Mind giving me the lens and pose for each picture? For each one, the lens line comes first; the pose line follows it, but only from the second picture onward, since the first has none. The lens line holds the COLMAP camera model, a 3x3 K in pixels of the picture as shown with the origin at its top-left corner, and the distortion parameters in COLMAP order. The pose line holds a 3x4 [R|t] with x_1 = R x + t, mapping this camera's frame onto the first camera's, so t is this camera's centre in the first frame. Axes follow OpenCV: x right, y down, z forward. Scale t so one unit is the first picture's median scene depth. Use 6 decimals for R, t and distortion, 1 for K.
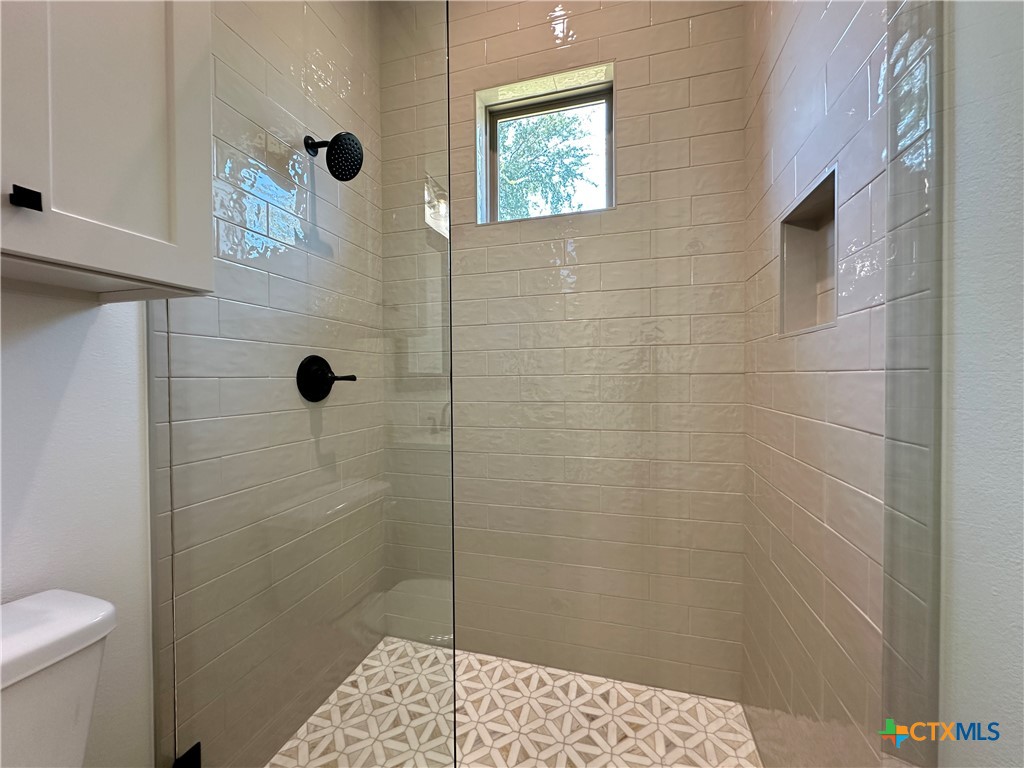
lens RADIAL K [[408.8, 0, 510.3], [0, 408.8, 382.0], [0, 0, 1]] dist [-0.006420, 0.001653]
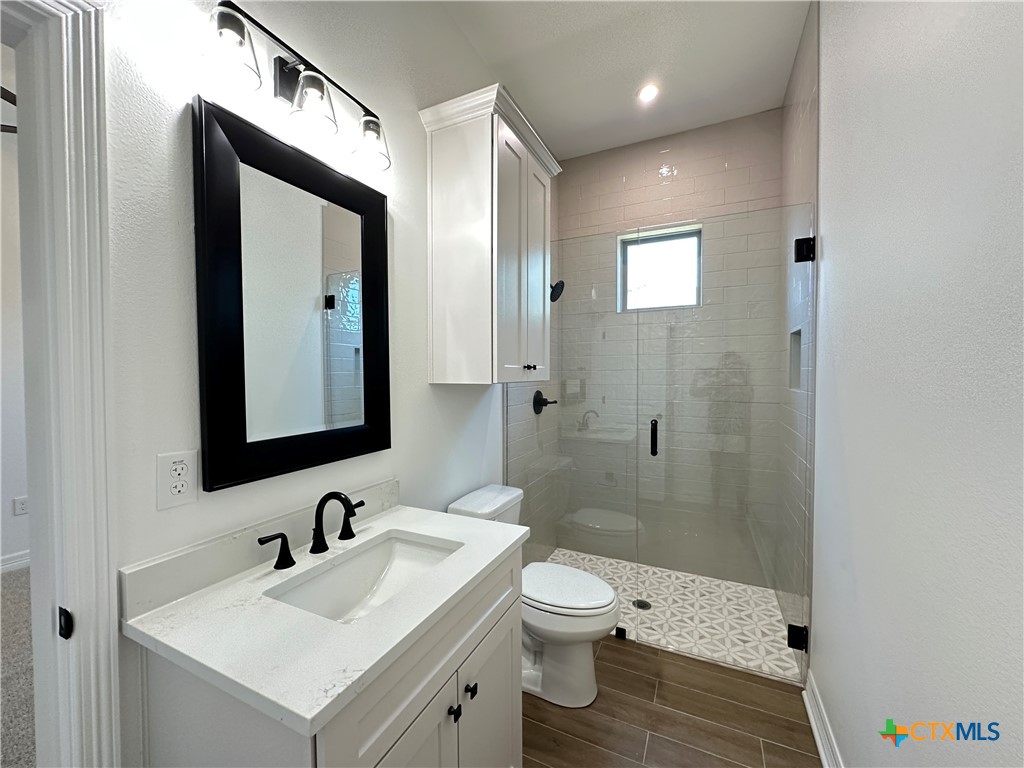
lens RADIAL K [[408.8, 0, 514.0], [0, 408.8, 384.1], [0, 0, 1]] dist [-0.006420, 0.001653]
pose [[0.985701, 0.007478, -0.168337, -0.235151], [-0.004312, 0.999807, 0.019168, -0.118487], [0.168448, -0.018169, 0.985543, -0.845828]]
